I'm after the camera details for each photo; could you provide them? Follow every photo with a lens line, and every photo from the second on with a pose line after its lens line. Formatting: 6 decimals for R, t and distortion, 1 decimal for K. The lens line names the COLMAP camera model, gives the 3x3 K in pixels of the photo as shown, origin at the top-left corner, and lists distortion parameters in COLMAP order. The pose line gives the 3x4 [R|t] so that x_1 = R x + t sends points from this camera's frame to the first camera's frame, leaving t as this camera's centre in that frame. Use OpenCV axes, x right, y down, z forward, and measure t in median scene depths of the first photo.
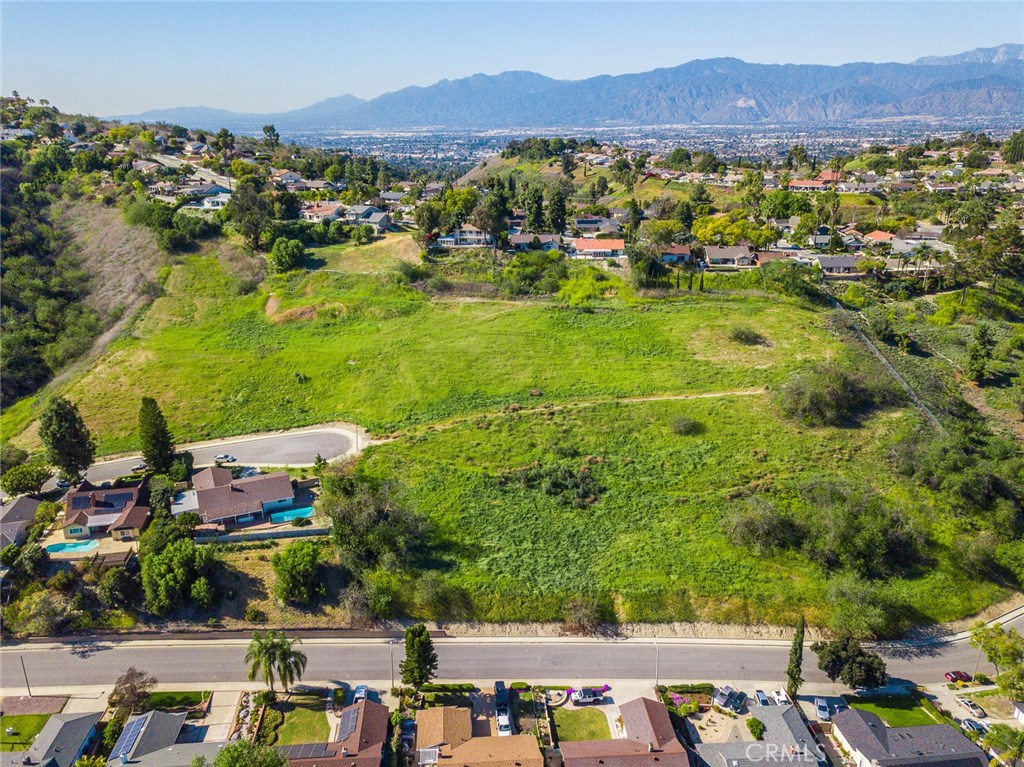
lens RADIAL K [[783.6, 0, 500.8], [0, 783.6, 386.2], [0, 0, 1]] dist [0.035569, -0.002990]
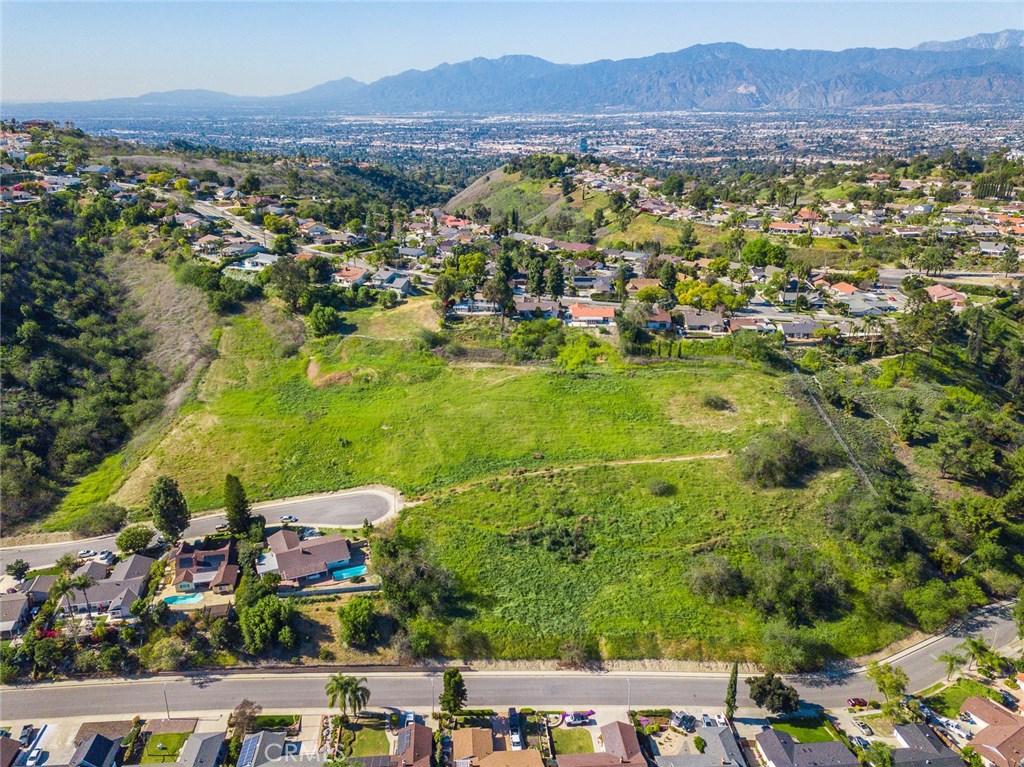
lens RADIAL K [[780.9, 0, 501.3], [0, 780.9, 386.6], [0, 0, 1]] dist [0.036892, -0.002219]
pose [[0.999994, 0.003152, 0.001581, -0.015907], [-0.003184, 0.999783, 0.020595, -0.134377], [-0.001515, -0.020600, 0.999787, -0.220907]]
